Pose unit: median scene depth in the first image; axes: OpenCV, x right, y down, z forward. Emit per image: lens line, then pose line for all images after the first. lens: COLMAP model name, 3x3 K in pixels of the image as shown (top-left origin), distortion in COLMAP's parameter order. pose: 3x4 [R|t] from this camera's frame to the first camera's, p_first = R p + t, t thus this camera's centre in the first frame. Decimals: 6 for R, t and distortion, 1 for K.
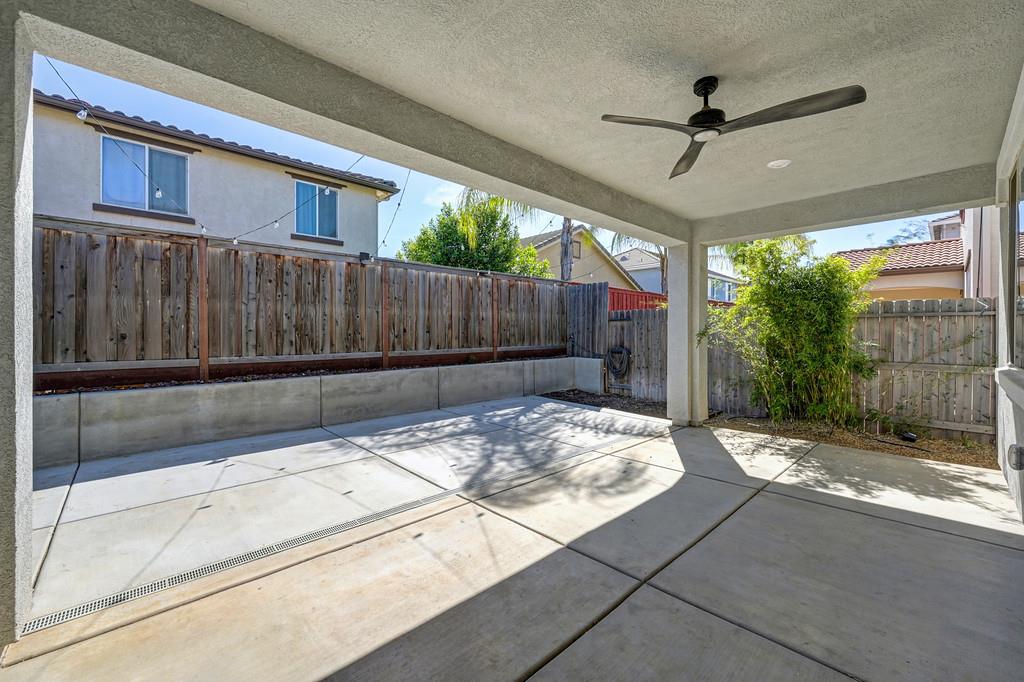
lens RADIAL K [[408.8, 0, 514.9], [0, 408.8, 339.3], [0, 0, 1]] dist [0.001613, 0.000233]
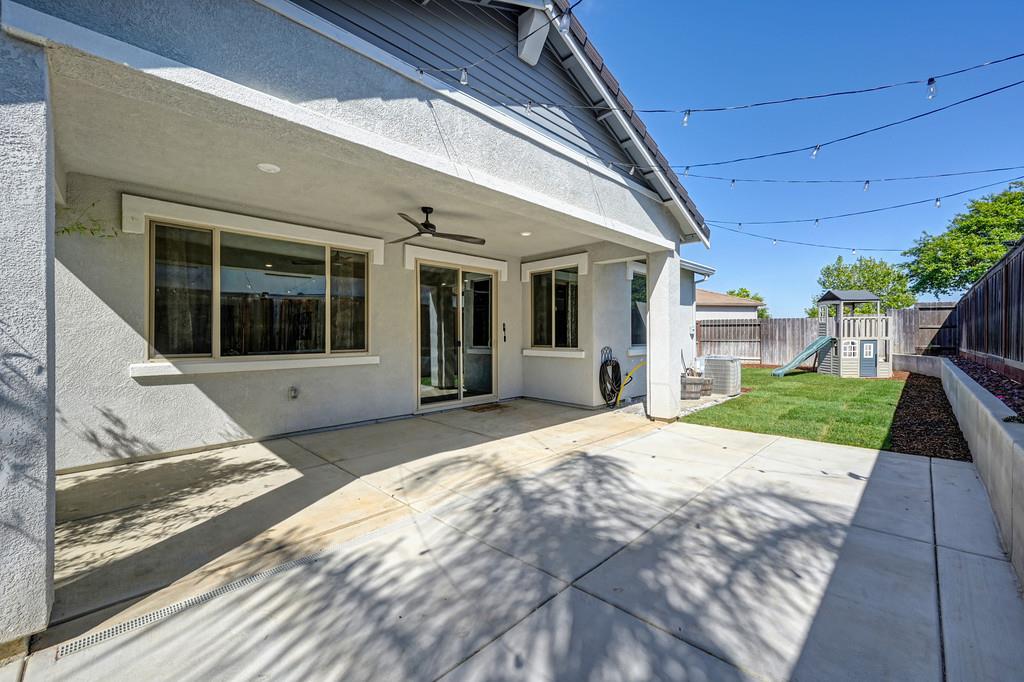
lens RADIAL K [[406.9, 0, 516.4], [0, 406.9, 334.2], [0, 0, 1]] dist [0.000905, 0.000000]
pose [[-0.999403, -0.003679, -0.034340, 0.058555], [-0.004303, 0.999827, 0.018121, -0.022027], [0.034268, 0.018258, -0.999246, 1.256736]]
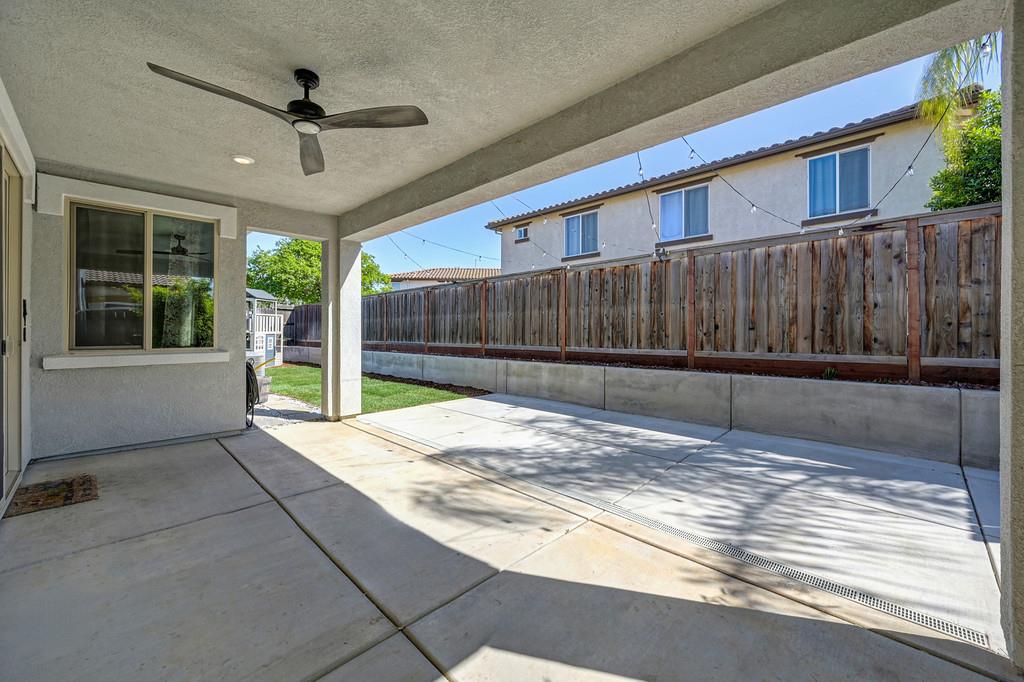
lens RADIAL K [[409.0, 0, 513.5], [0, 409.0, 329.5], [0, 0, 1]] dist [0.000795, 0.000139]
pose [[0.031302, -0.008169, -0.999477, 0.632338], [-0.020666, 0.999748, -0.008818, -0.000587], [0.999296, 0.020931, 0.031125, 0.632906]]
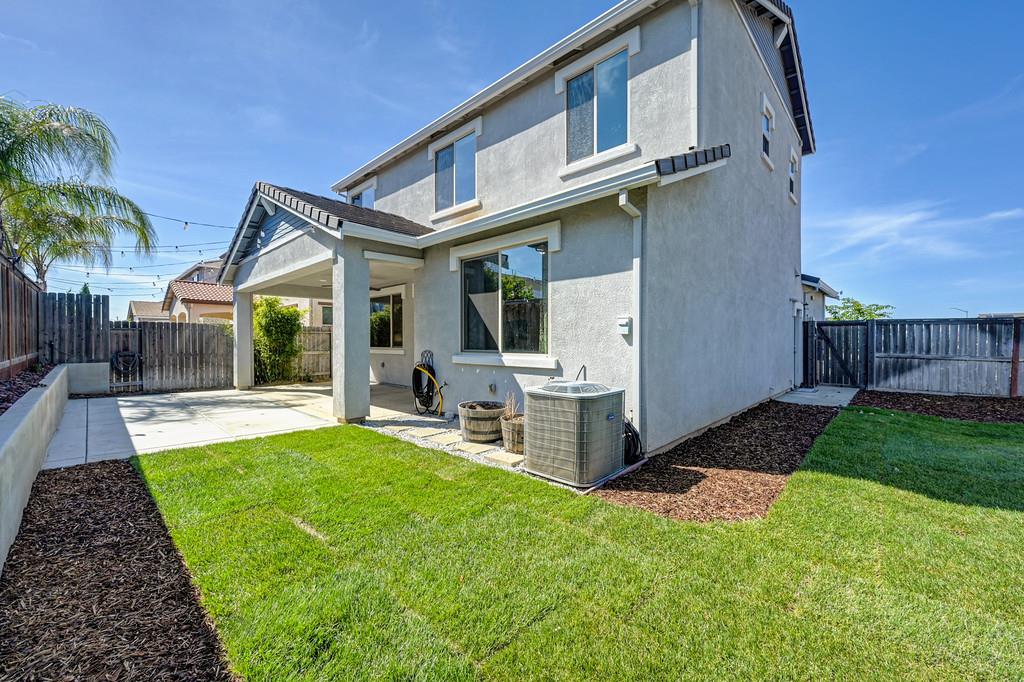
lens RADIAL K [[408.8, 0, 514.9], [0, 408.8, 339.3], [0, 0, 1]] dist [0.001613, 0.000233]
pose [[-0.063352, -0.004859, 0.997979, -1.385124], [0.023815, 0.999696, 0.006380, 0.004081], [-0.997707, 0.024172, -0.063217, -0.086660]]
